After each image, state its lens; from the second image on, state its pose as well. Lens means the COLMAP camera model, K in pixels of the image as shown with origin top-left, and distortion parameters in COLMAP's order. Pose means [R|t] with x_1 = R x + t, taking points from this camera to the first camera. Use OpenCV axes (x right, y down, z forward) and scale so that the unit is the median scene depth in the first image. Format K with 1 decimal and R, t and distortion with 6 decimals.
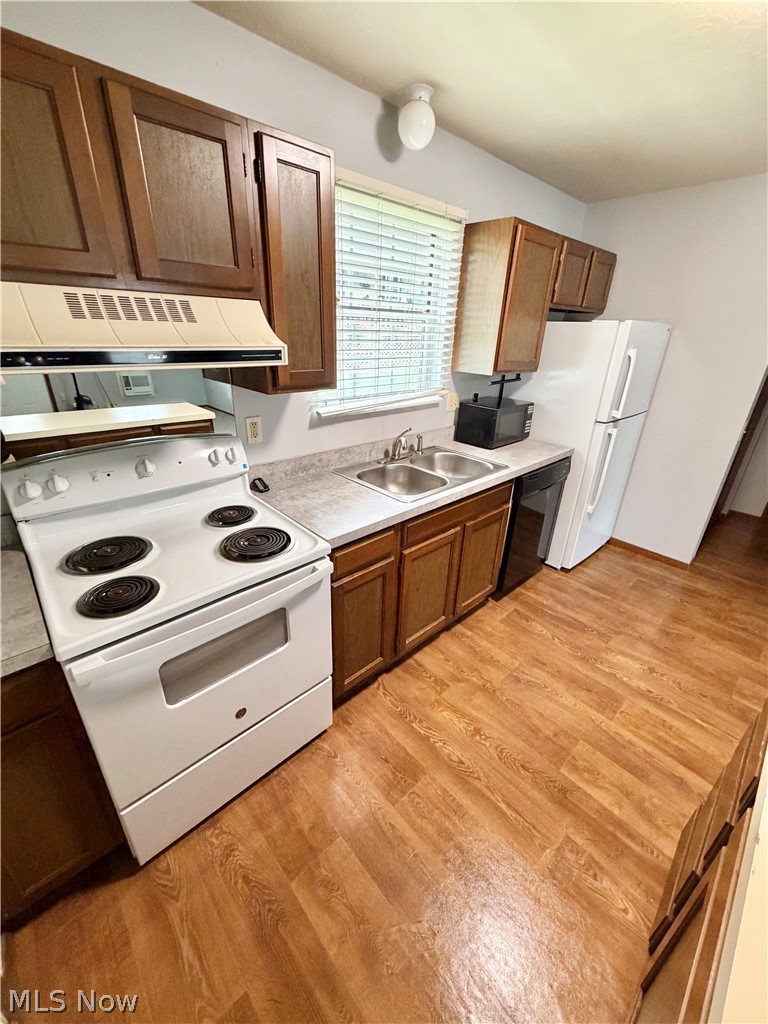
lens RADIAL K [[407.6, 0, 382.7], [0, 407.6, 507.9], [0, 0, 1]] dist [-0.000626, -0.000031]
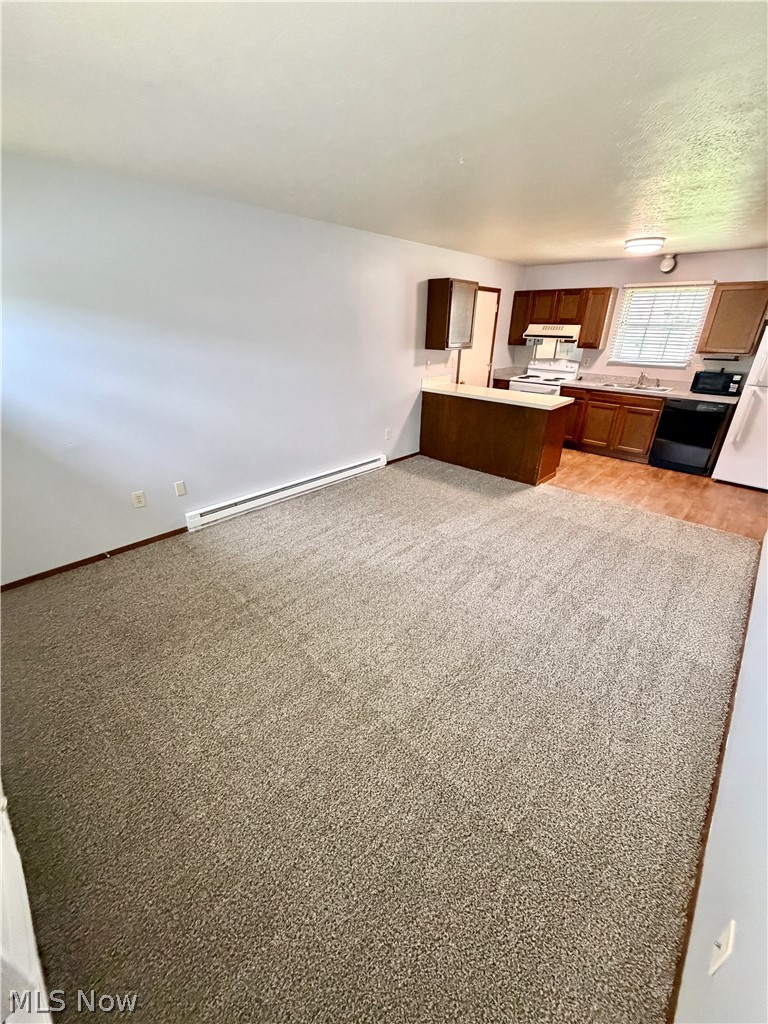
lens RADIAL K [[407.6, 0, 382.7], [0, 407.6, 507.9], [0, 0, 1]] dist [-0.000626, -0.000031]
pose [[0.074761, 0.383406, -0.920549, 2.886646], [-0.415902, 0.851000, 0.320662, 0.423002], [0.906331, 0.358885, 0.223081, -0.783569]]
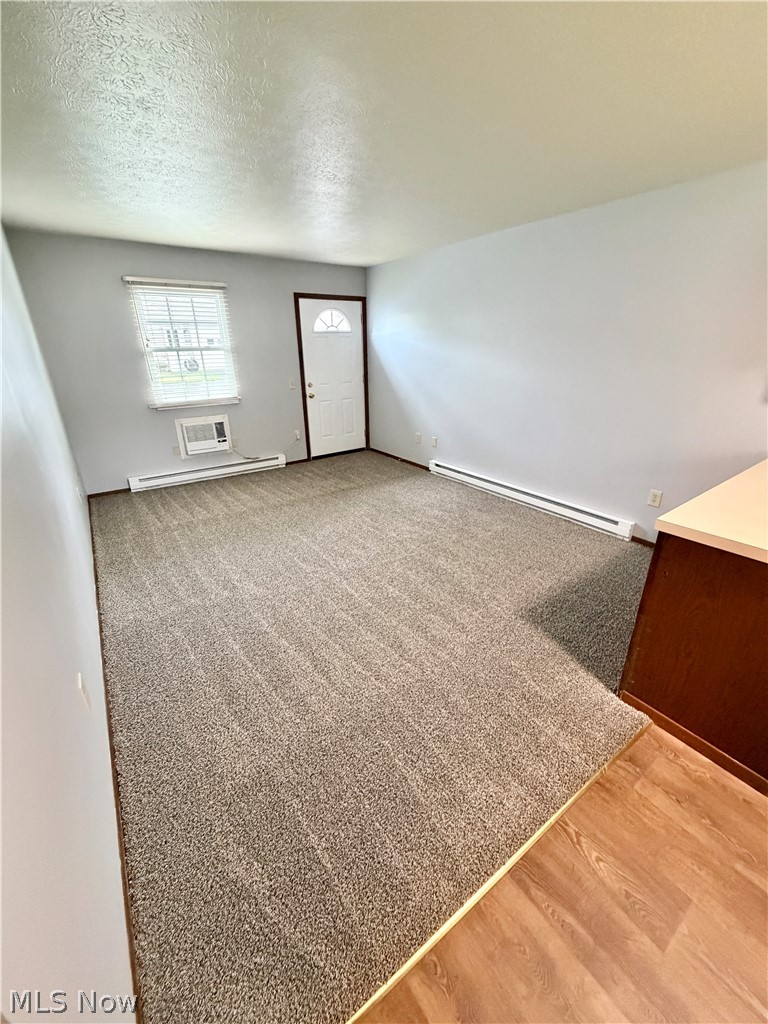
lens RADIAL K [[407.6, 0, 382.7], [0, 407.6, 507.9], [0, 0, 1]] dist [-0.000626, -0.000031]
pose [[-0.991363, -0.067319, 0.112547, 1.215510], [0.034565, 0.693726, 0.719410, -0.328722], [-0.126506, 0.717087, -0.685407, 0.916251]]
